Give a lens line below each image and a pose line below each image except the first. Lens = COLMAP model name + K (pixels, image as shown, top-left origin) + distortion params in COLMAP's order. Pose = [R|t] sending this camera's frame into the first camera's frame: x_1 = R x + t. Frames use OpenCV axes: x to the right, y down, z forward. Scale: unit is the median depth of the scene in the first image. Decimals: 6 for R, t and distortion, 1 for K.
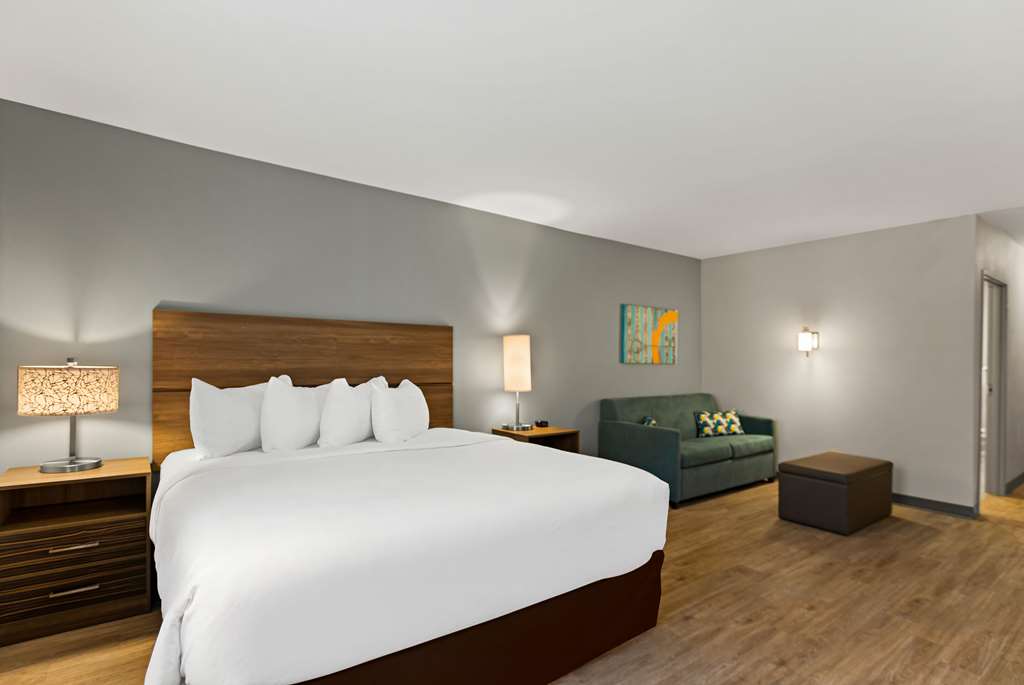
lens RADIAL K [[484.3, 0, 516.2], [0, 484.3, 371.2], [0, 0, 1]] dist [0.006522, -0.000933]
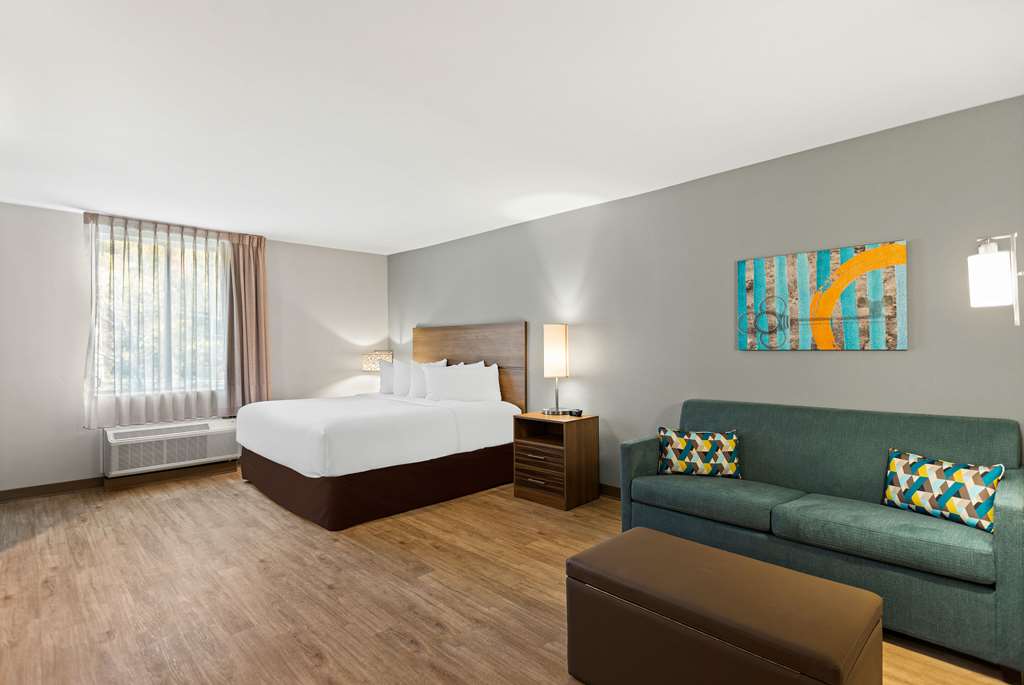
lens RADIAL K [[484.3, 0, 526.8], [0, 484.3, 361.2], [0, 0, 1]] dist [0.006522, -0.000933]
pose [[0.180576, 0.018582, -0.983385, 0.808087], [-0.009490, 0.999808, 0.017150, -0.009240], [0.983515, 0.006235, 0.180718, 0.581798]]
